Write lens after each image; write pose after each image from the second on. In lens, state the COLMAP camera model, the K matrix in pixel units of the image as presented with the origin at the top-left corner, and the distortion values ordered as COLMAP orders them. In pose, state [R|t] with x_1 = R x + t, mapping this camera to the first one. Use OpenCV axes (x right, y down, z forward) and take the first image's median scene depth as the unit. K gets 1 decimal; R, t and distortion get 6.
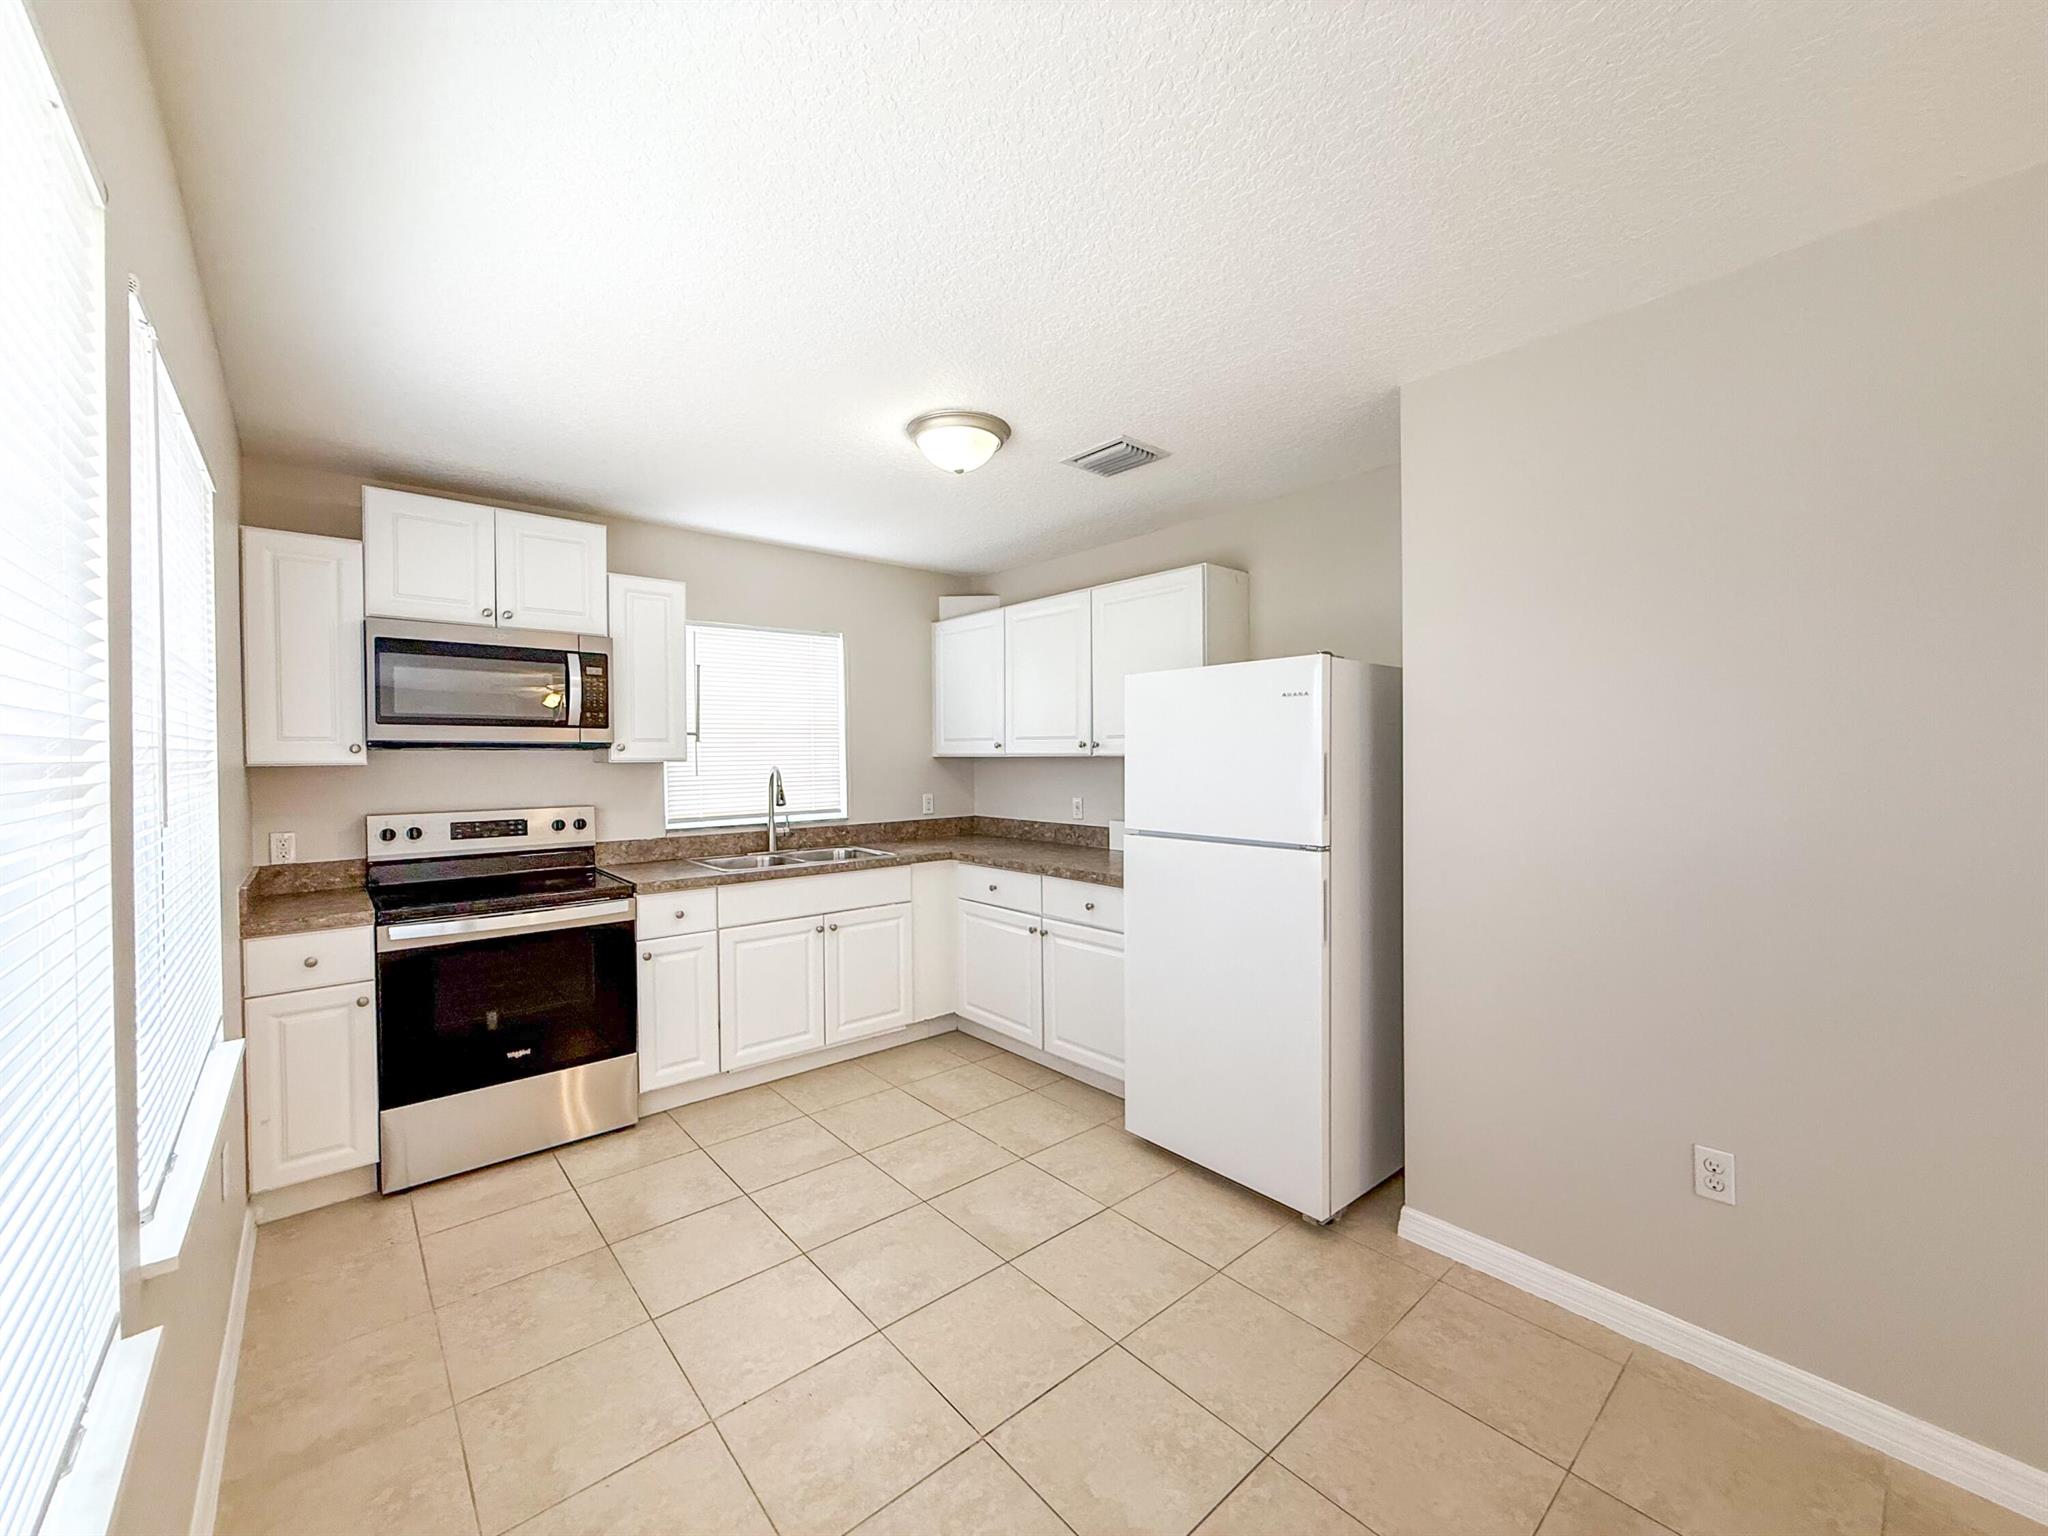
lens RADIAL K [[807.2, 0, 1024.0], [0, 807.2, 768.0], [0, 0, 1]] dist [0.000093, -0.000016]
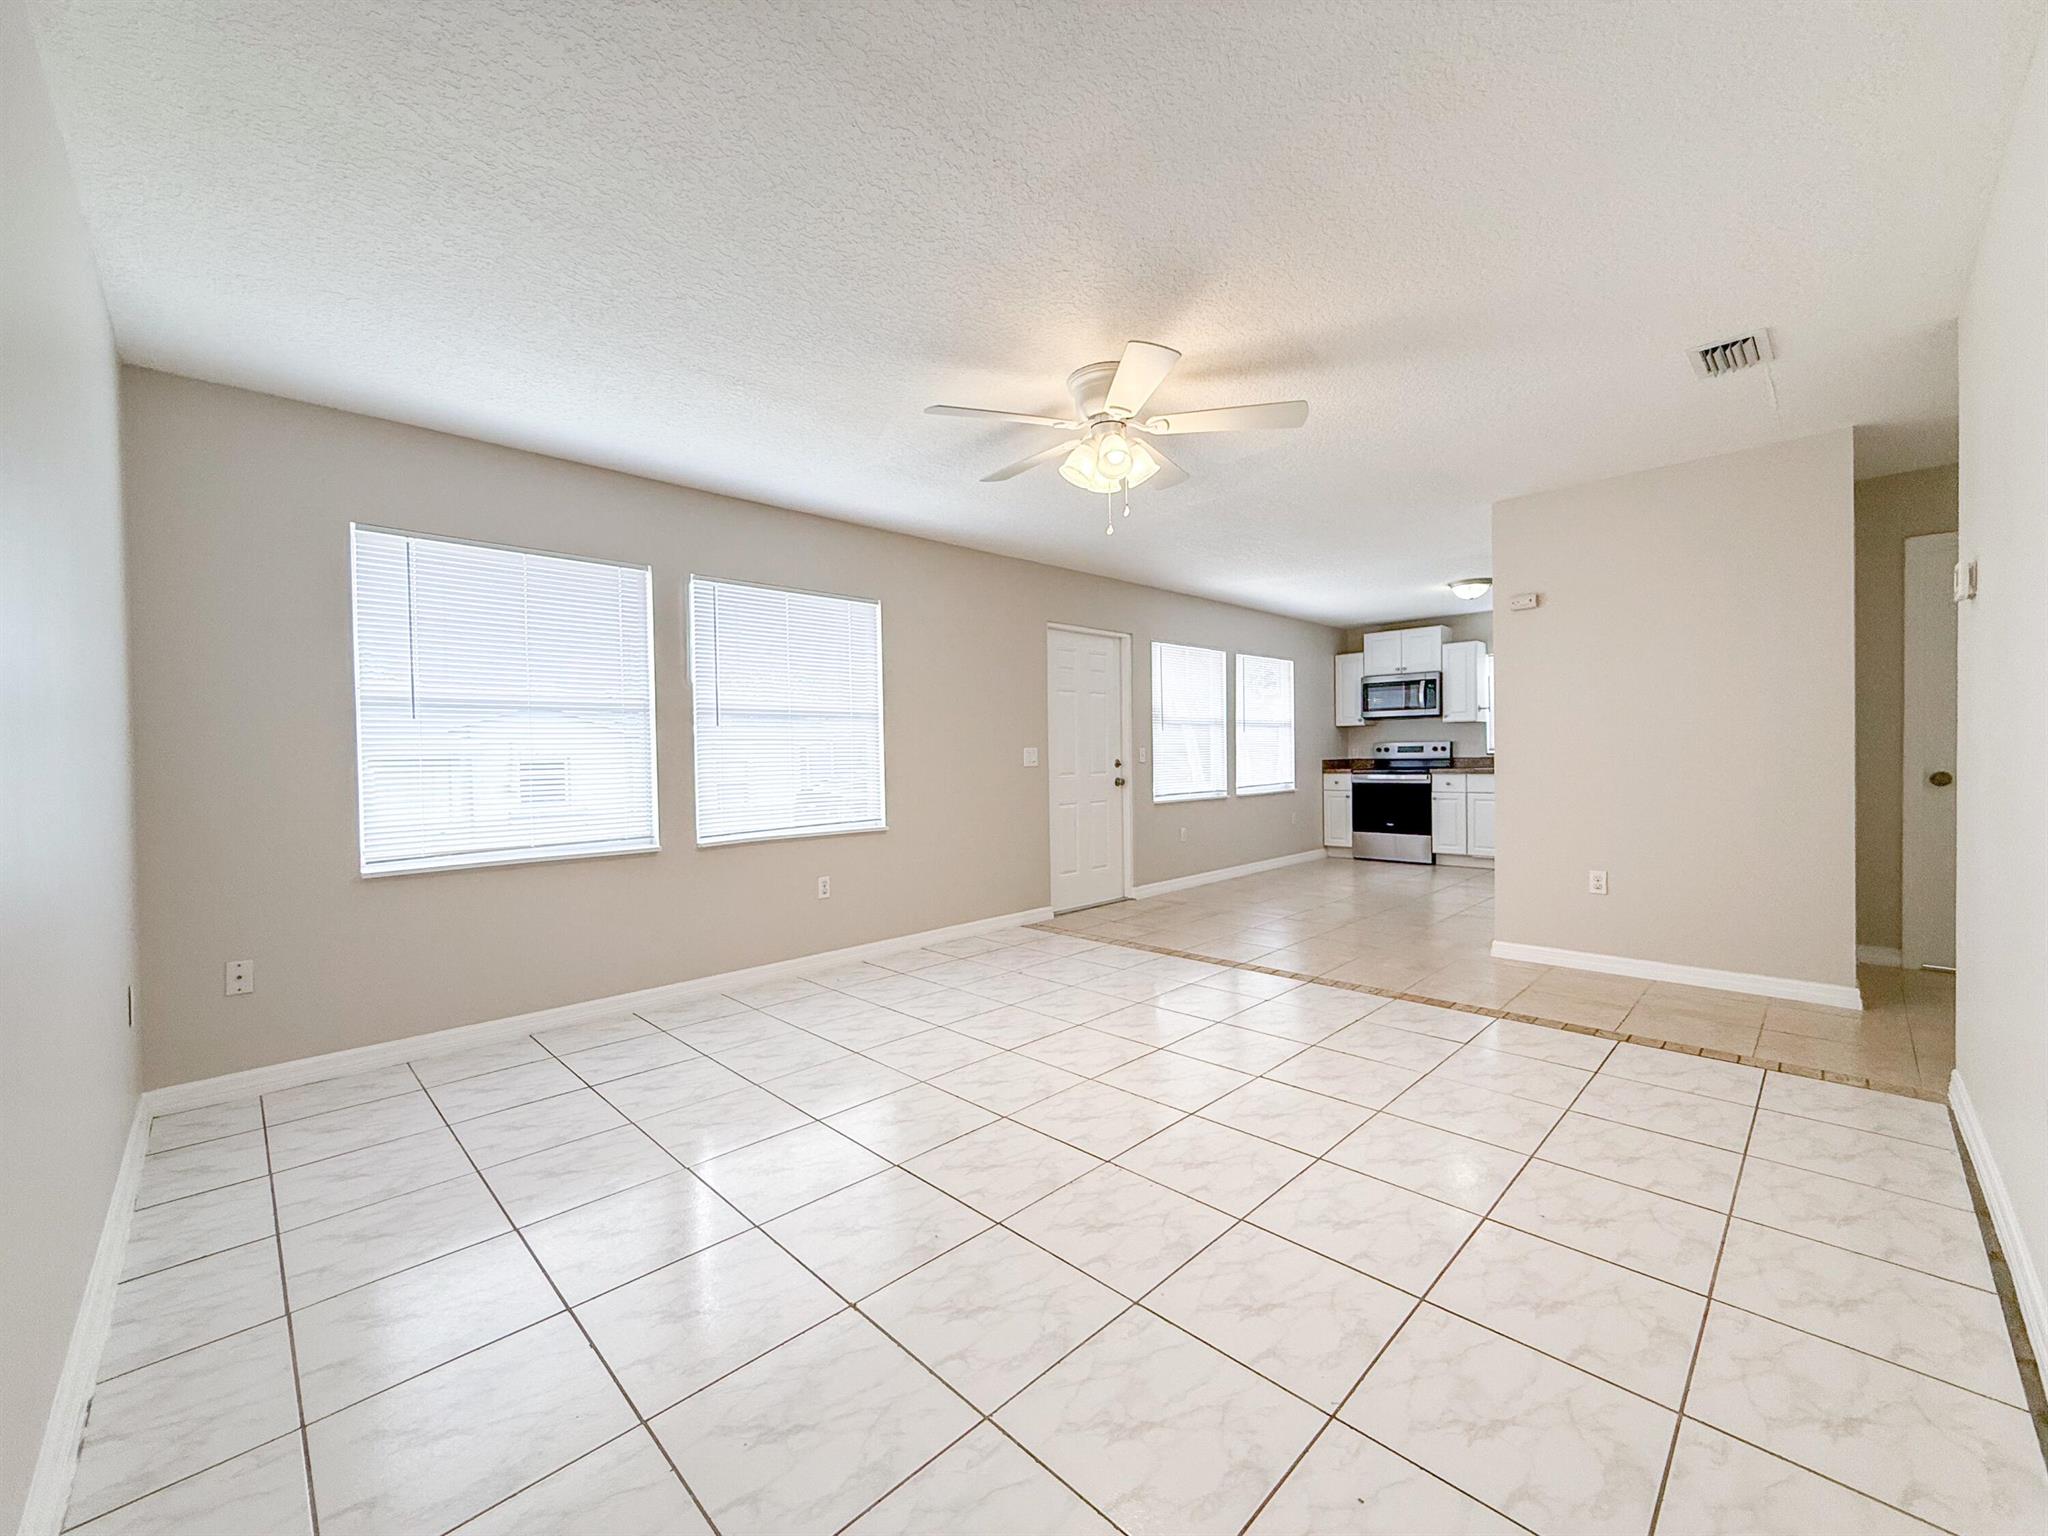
lens RADIAL K [[807.2, 0, 1024.0], [0, 807.2, 768.0], [0, 0, 1]] dist [0.000093, -0.000016]
pose [[0.111259, 0.024913, -0.993479, 1.931383], [0.004201, 0.999665, 0.025539, 0.068782], [0.993783, -0.007015, 0.111117, -0.574406]]
